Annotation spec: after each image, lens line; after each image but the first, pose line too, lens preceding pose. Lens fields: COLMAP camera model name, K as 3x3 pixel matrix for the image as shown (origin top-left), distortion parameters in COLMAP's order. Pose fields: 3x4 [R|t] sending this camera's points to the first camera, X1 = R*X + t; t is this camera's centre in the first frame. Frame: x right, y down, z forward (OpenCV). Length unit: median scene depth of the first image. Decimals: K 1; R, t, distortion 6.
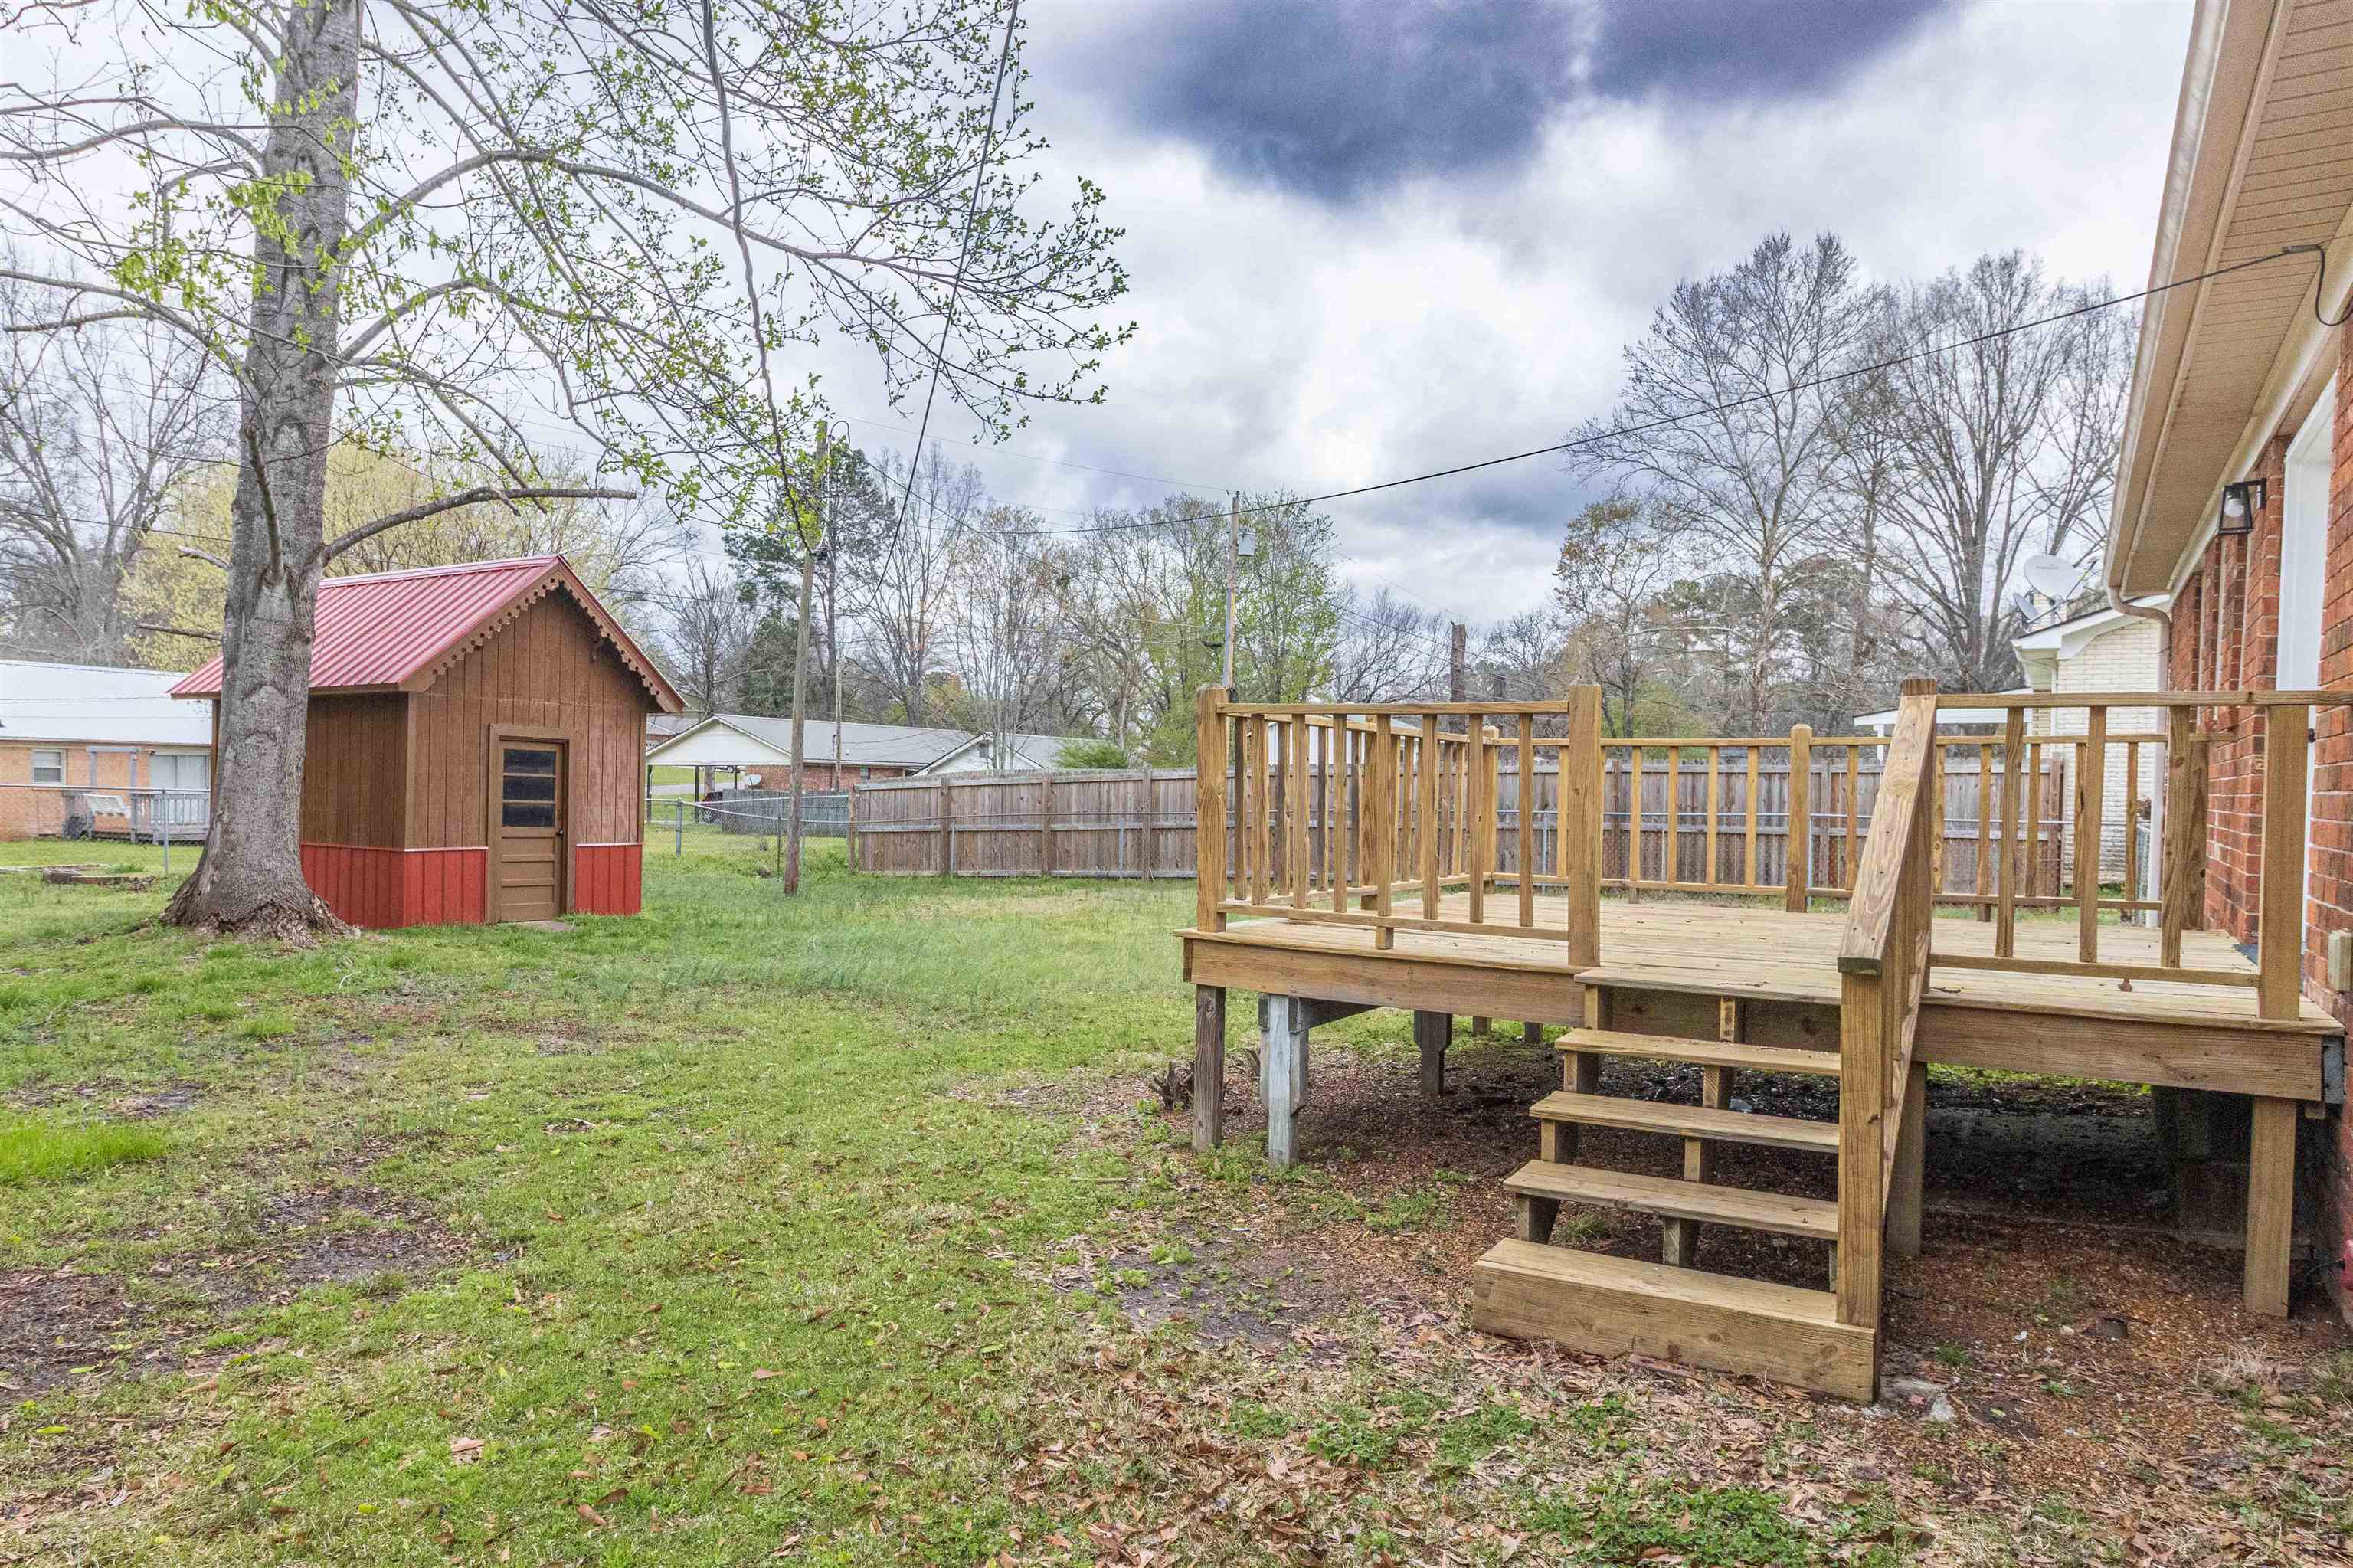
lens RADIAL K [[1497.6, 0, 1074.5], [0, 1497.6, 805.0], [0, 0, 1]] dist [0.000202, 0.001176]
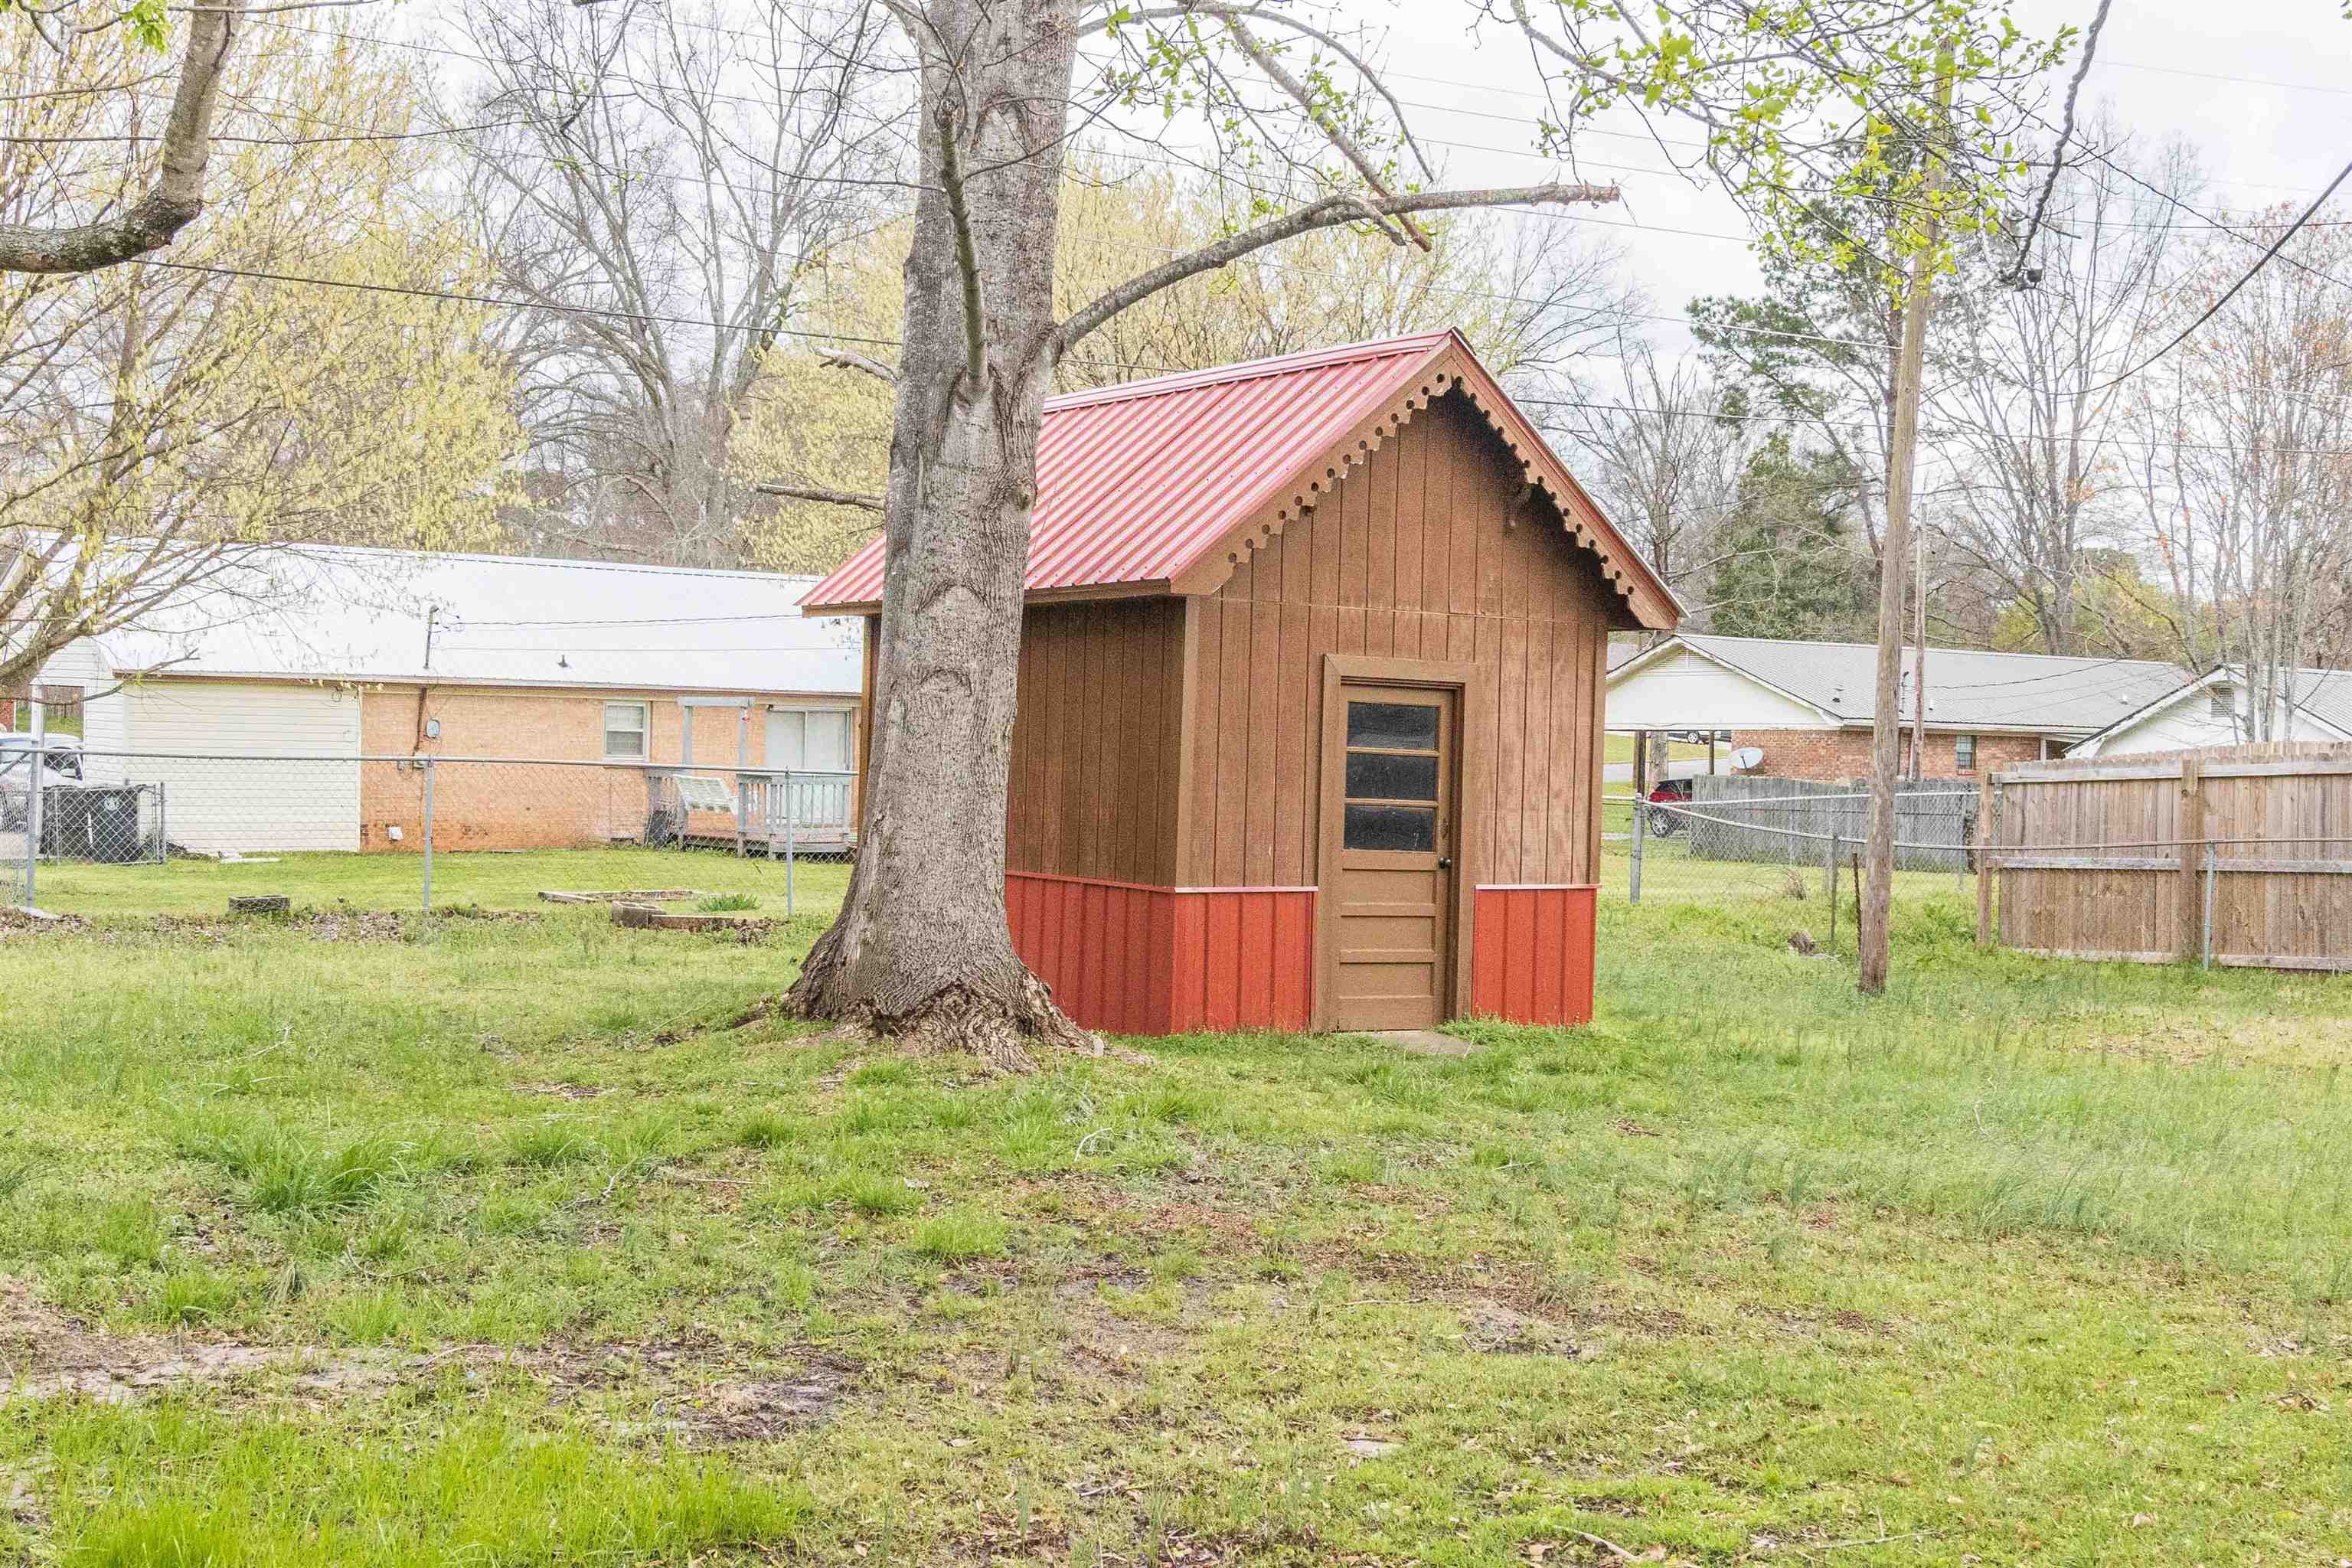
lens RADIAL K [[2788.8, 0, 1165.3], [0, 2788.8, 725.6], [0, 0, 1]] dist [-0.002573, 0.006709]
pose [[0.917018, 0.002261, -0.398840, -0.038419], [-0.013327, 0.999599, -0.024976, -0.002703], [0.398624, 0.028219, 0.916680, 0.059594]]
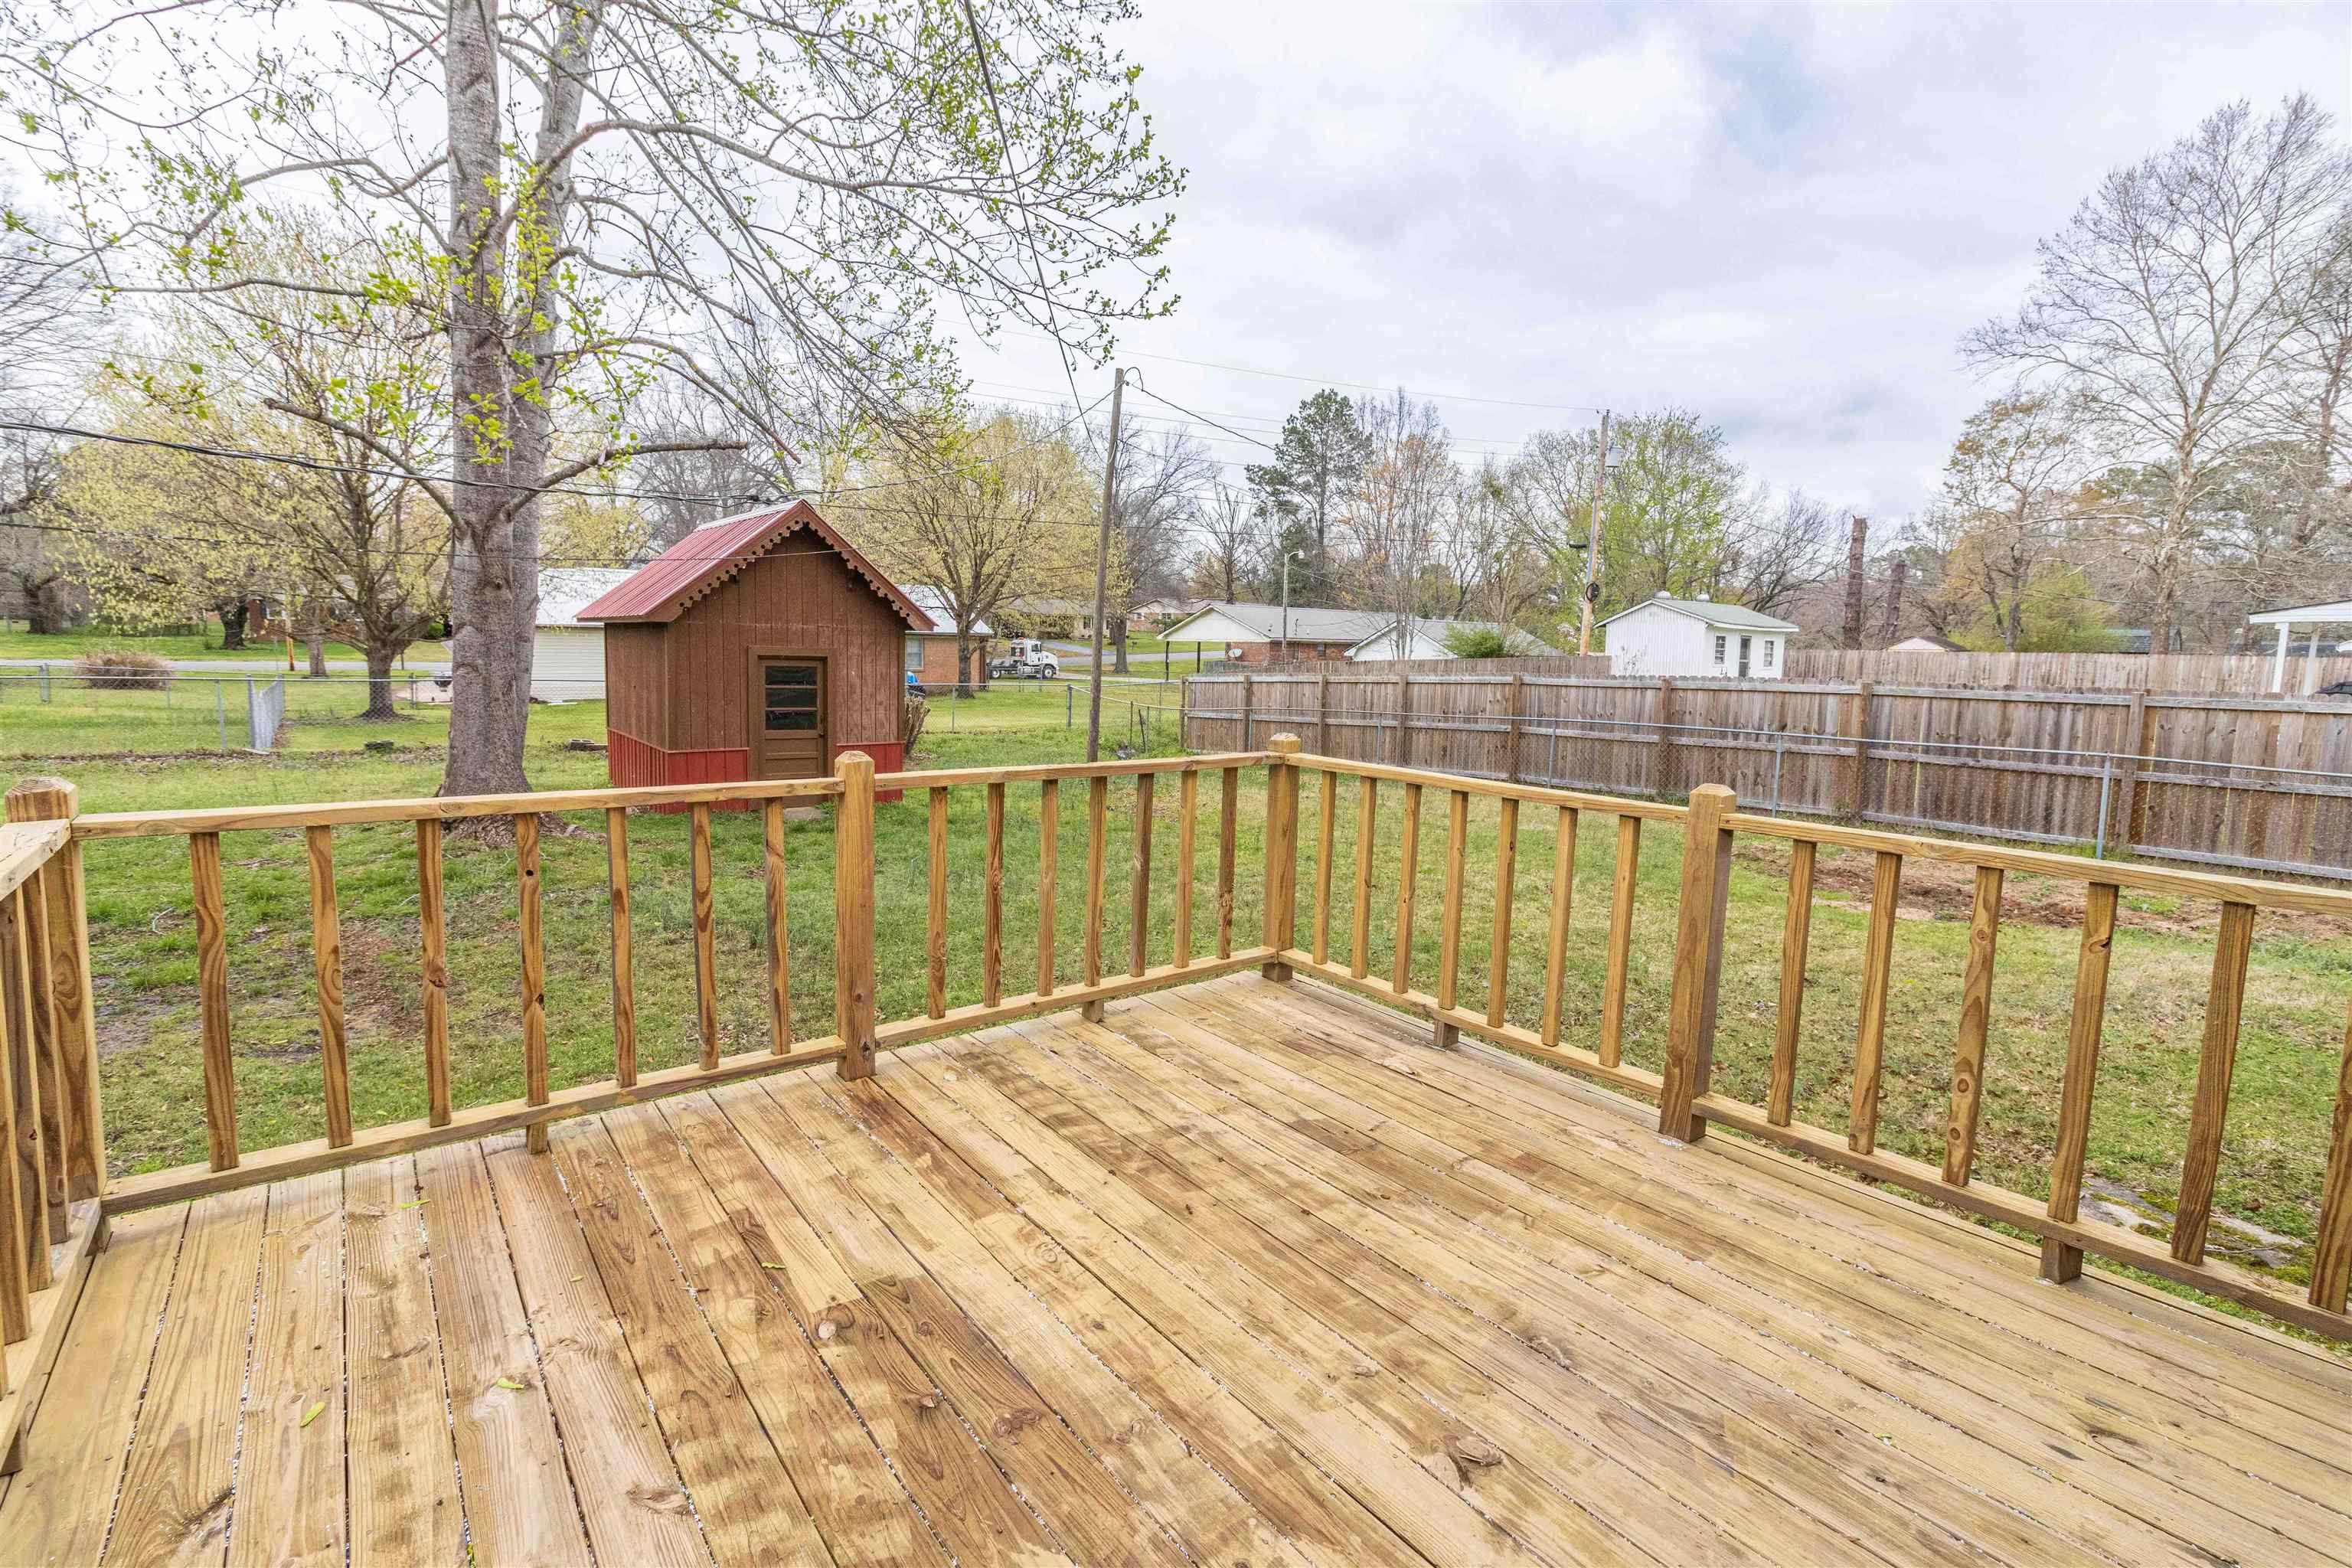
lens RADIAL K [[1075.8, 0, 1173.3], [0, 1075.8, 759.7], [0, 0, 1]] dist [-0.000623, 0.000260]
pose [[0.945867, 0.040296, -0.322044, 0.163019], [-0.010963, 0.995663, 0.092383, -0.035699], [0.324370, -0.083852, 0.942207, 0.224392]]
